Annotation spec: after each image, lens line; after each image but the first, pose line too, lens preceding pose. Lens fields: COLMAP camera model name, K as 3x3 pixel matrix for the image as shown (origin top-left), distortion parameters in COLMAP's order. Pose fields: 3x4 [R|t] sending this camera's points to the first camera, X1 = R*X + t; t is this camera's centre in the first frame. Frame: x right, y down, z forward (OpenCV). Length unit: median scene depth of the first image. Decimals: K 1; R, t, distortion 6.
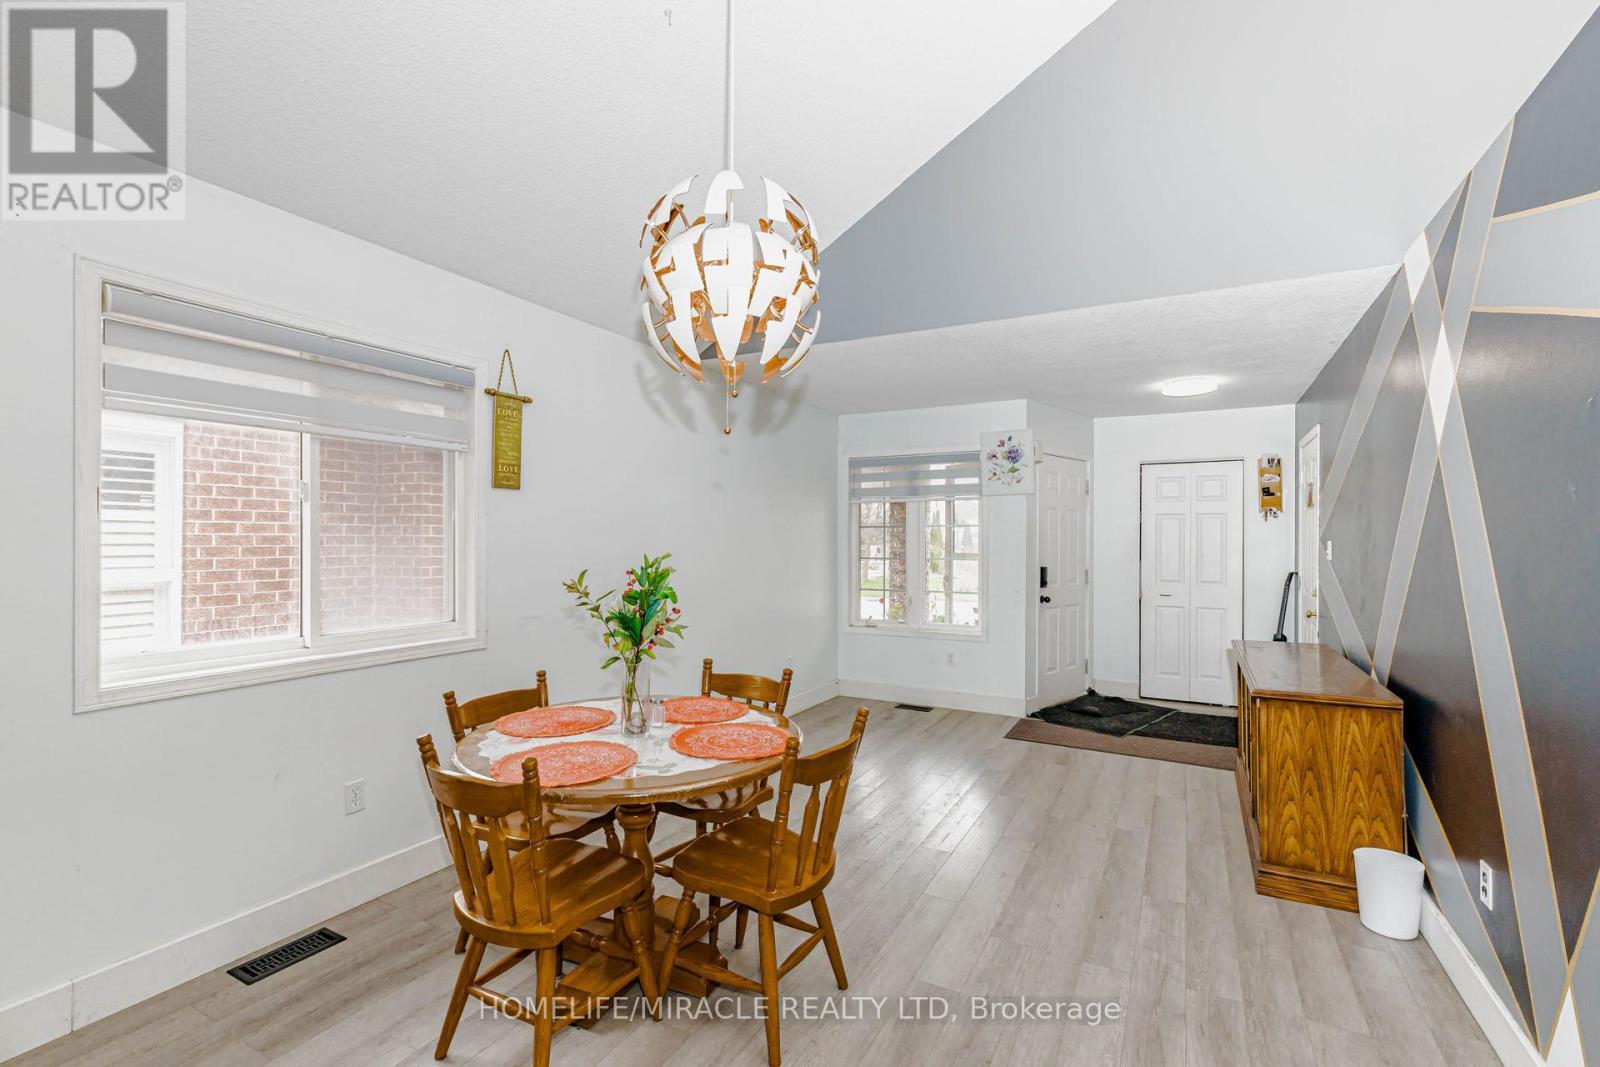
lens RADIAL K [[722.0, 0, 805.1], [0, 722.0, 526.9], [0, 0, 1]] dist [0.000852, 0.000266]
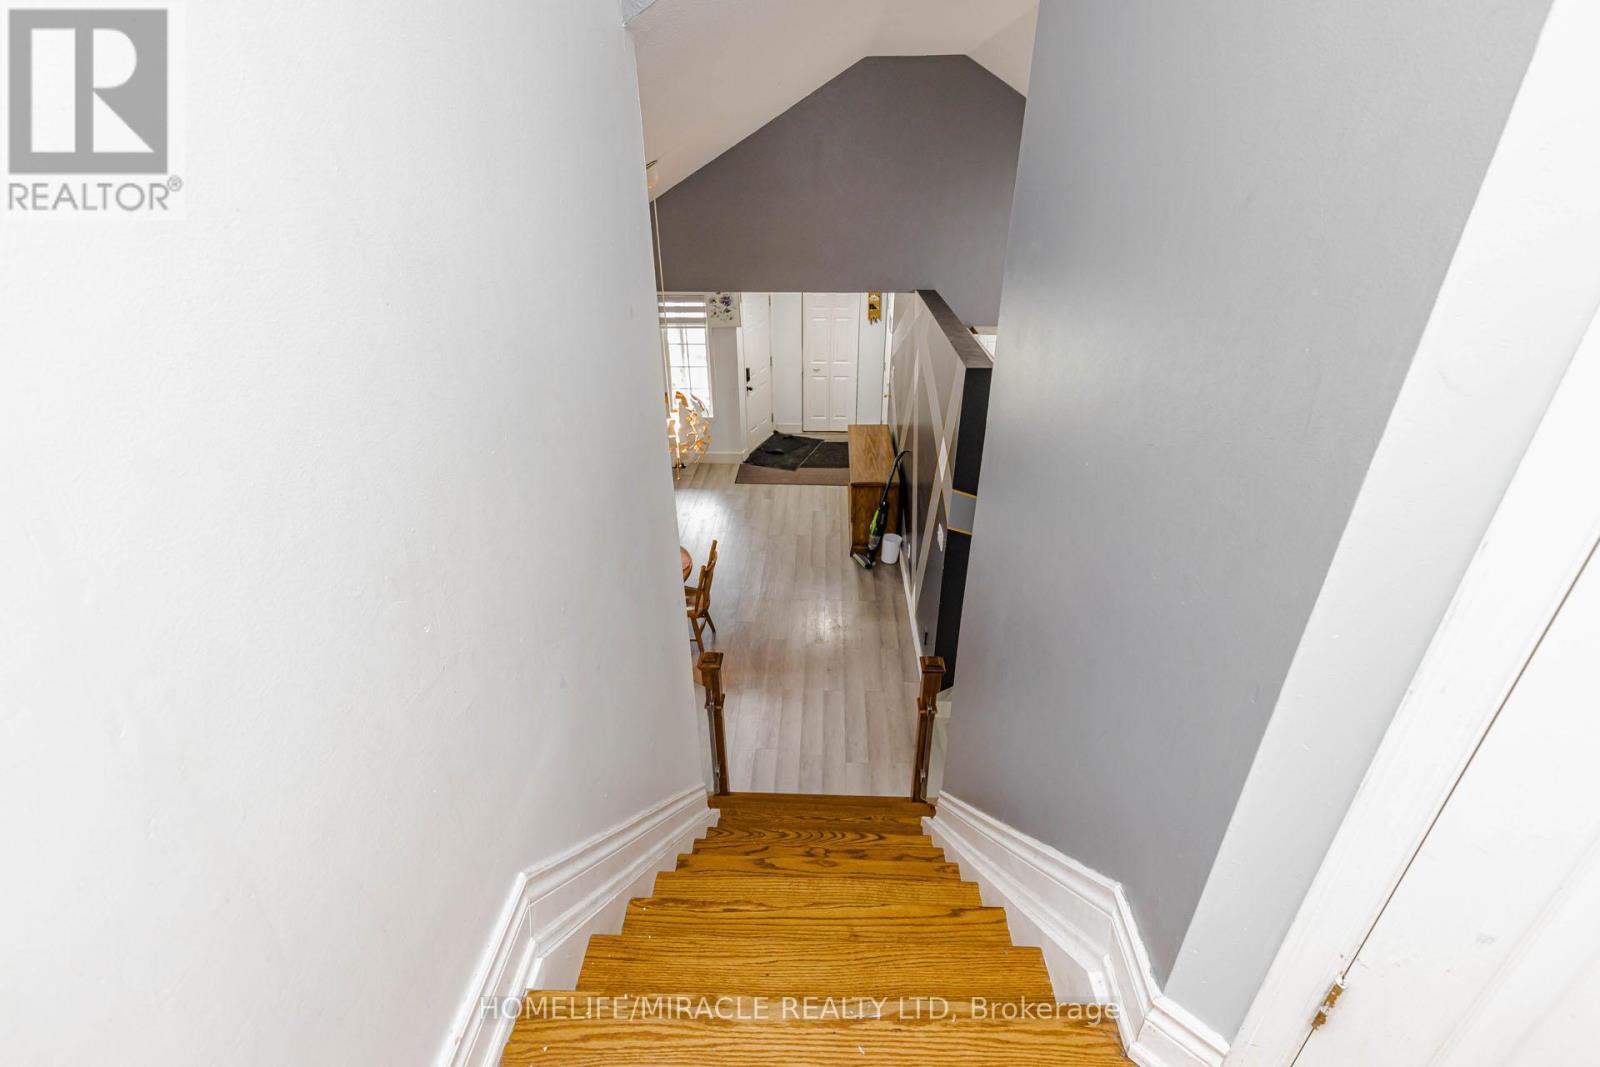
lens RADIAL K [[722.0, 0, 805.1], [0, 722.0, 526.9], [0, 0, 1]] dist [0.000852, 0.000266]
pose [[0.898510, -0.213263, 0.383664, -0.238000], [0.003369, 0.877370, 0.479803, -0.404641], [-0.438939, -0.429815, 0.789044, -0.450567]]
